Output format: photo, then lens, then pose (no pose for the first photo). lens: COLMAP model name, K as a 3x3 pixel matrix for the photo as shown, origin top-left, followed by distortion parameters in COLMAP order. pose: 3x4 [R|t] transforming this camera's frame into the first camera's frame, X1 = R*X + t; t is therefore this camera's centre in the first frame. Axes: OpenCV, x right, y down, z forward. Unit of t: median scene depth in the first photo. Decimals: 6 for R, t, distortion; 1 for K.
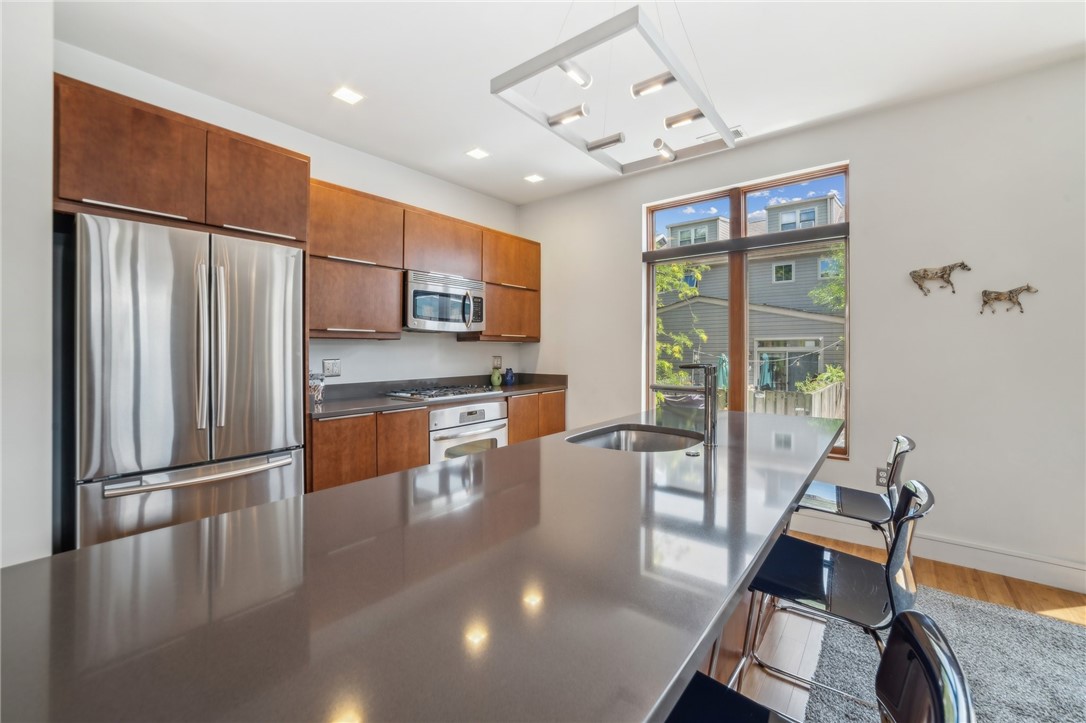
lens RADIAL K [[440.9, 0, 553.9], [0, 440.9, 347.7], [0, 0, 1]] dist [-0.019796, 0.000397]
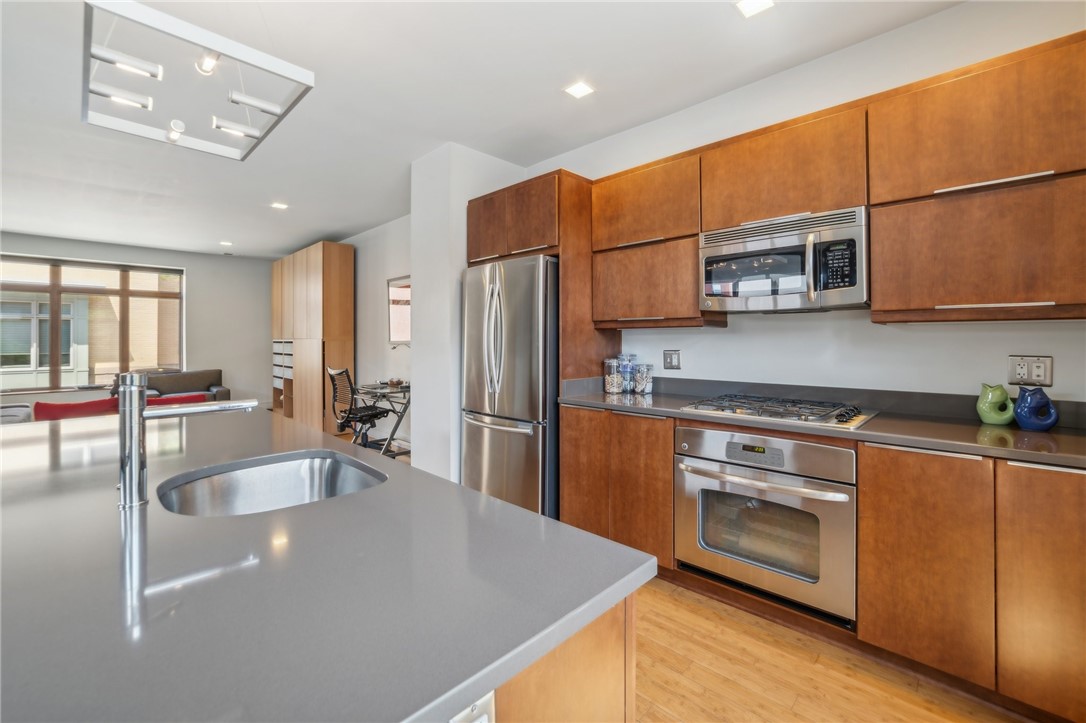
lens RADIAL K [[452.5, 0, 548.8], [0, 452.5, 334.5], [0, 0, 1]] dist [-0.023291, 0.000148]
pose [[-0.093098, -0.000997, -0.995656, 0.482273], [0.012470, 0.999920, -0.002168, -0.007292], [0.995579, -0.012617, -0.093078, 0.868657]]
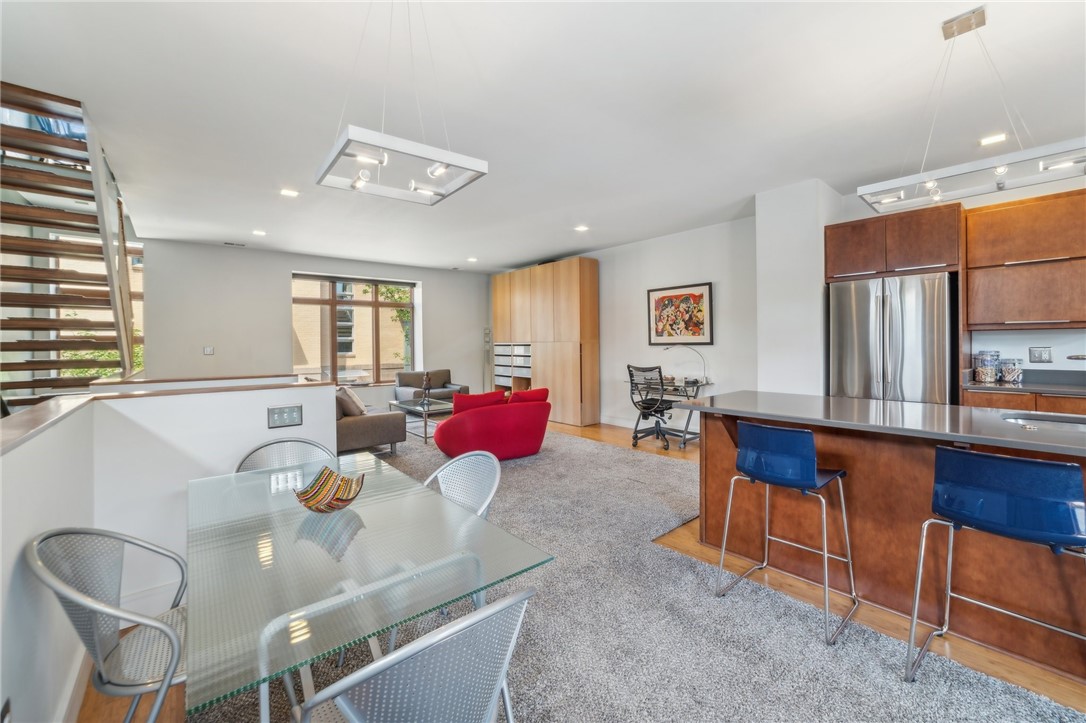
lens RADIAL K [[454.7, 0, 536.7], [0, 454.7, 343.8], [0, 0, 1]] dist [-0.061298, 0.020723]
pose [[-0.216293, 0.008665, -0.976290, 0.904141], [0.016234, 0.999854, 0.005277, -0.009400], [0.976193, -0.014708, -0.216402, -0.029324]]
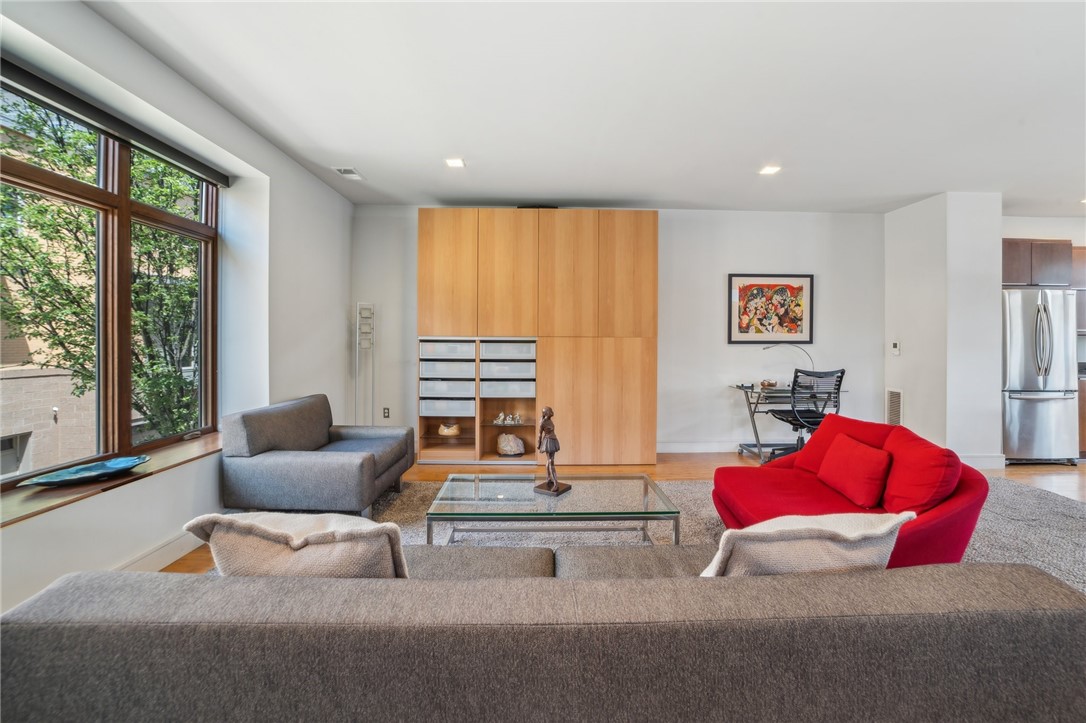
lens RADIAL K [[440.9, 0, 553.9], [0, 440.9, 347.7], [0, 0, 1]] dist [-0.019796, 0.000397]
pose [[0.651299, 0.016866, -0.758634, -0.494103], [-0.003417, 0.999808, 0.019295, 0.003366], [0.758814, -0.009975, 0.651231, -1.568140]]
